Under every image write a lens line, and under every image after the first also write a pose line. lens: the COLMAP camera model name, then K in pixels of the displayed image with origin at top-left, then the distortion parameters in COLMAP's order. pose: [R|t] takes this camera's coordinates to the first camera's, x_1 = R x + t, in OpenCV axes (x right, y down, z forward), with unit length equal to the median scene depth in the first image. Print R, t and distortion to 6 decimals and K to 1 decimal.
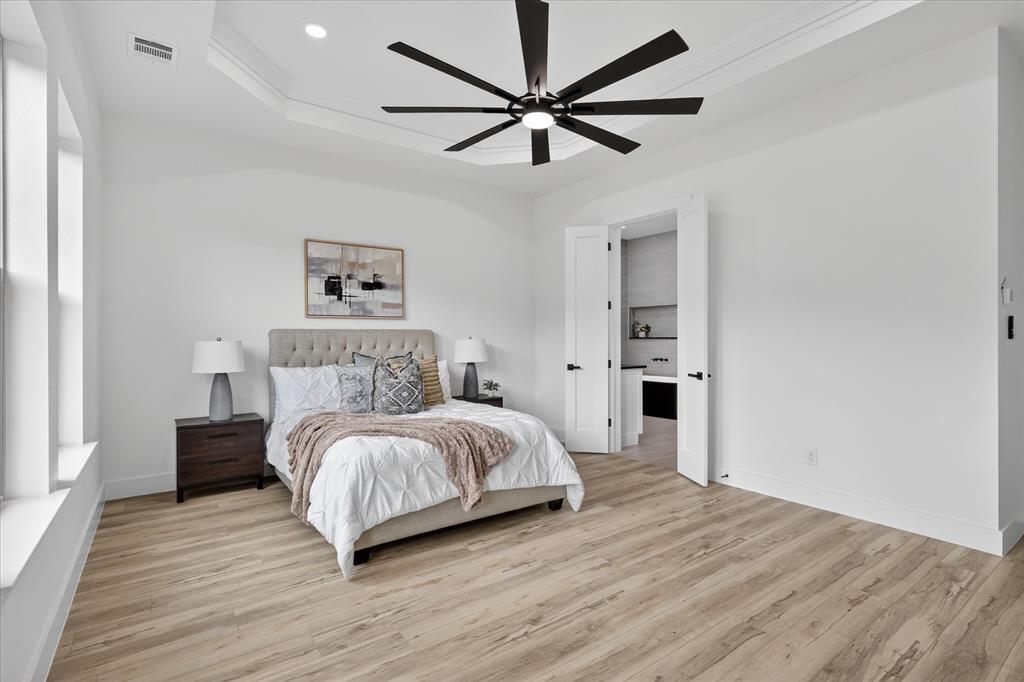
lens RADIAL K [[489.1, 0, 512.0], [0, 489.1, 341.0], [0, 0, 1]] dist [-0.001957, -0.000016]
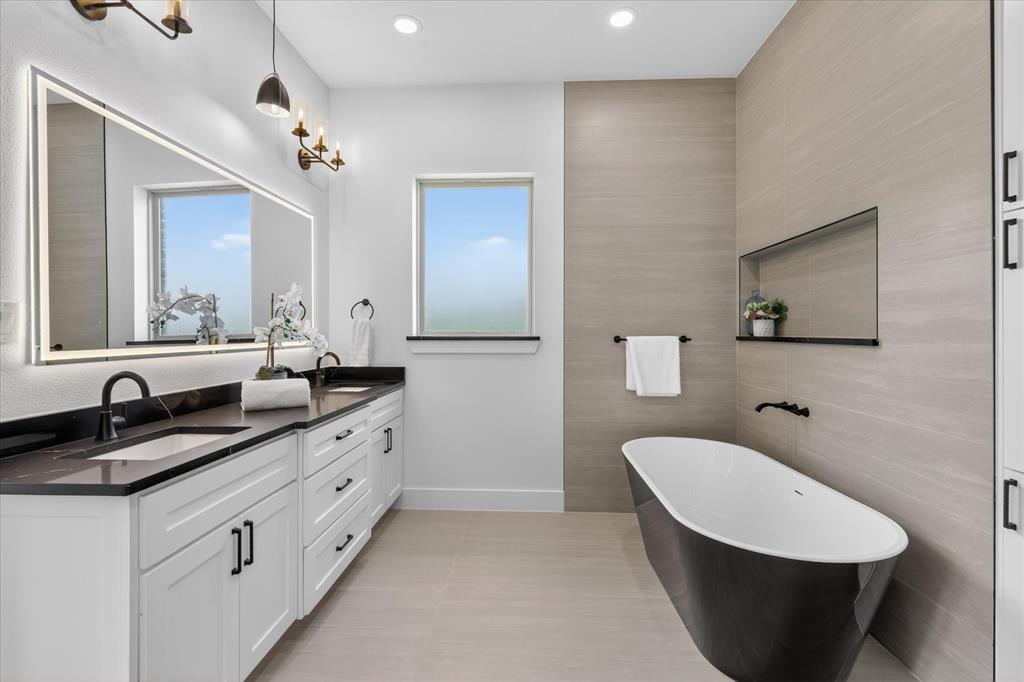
lens RADIAL K [[477.8, 0, 513.8], [0, 477.8, 330.1], [0, 0, 1]] dist [-0.017231, 0.000508]
pose [[0.787441, 0.003077, -0.616382, 0.622661], [-0.009205, 0.999935, -0.006768, -0.015045], [0.616321, 0.011003, 0.787418, 1.145837]]
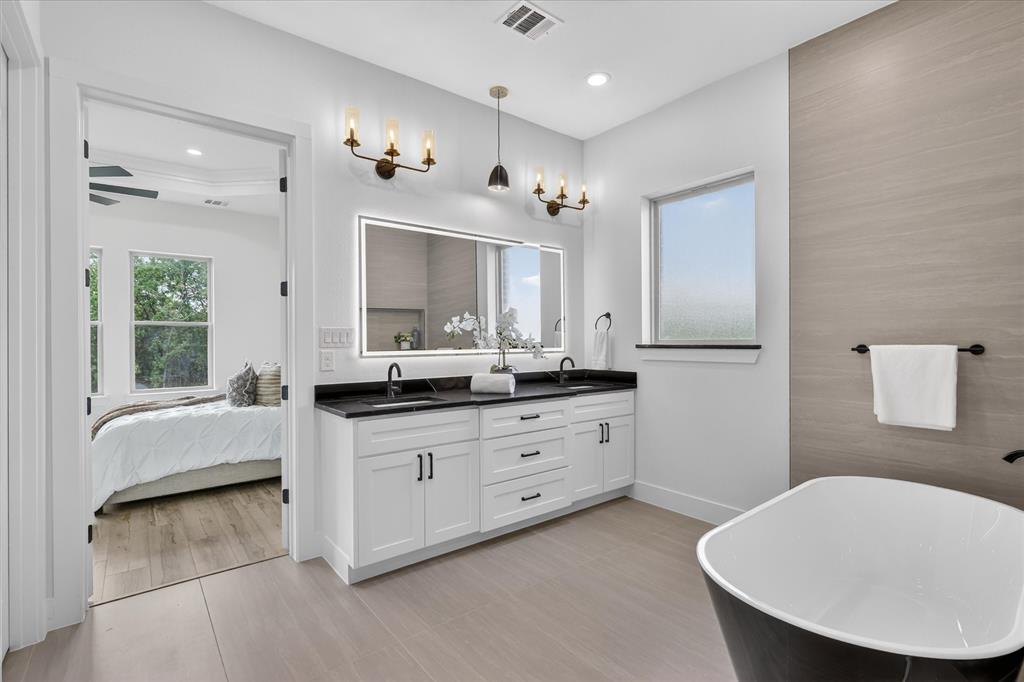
lens RADIAL K [[489.1, 0, 512.0], [0, 489.1, 341.0], [0, 0, 1]] dist [-0.001957, -0.000016]
pose [[0.044248, 0.006229, -0.999001, 0.873154], [-0.002626, 0.999978, 0.006118, -0.019649], [0.999017, 0.002353, 0.044263, 1.379267]]
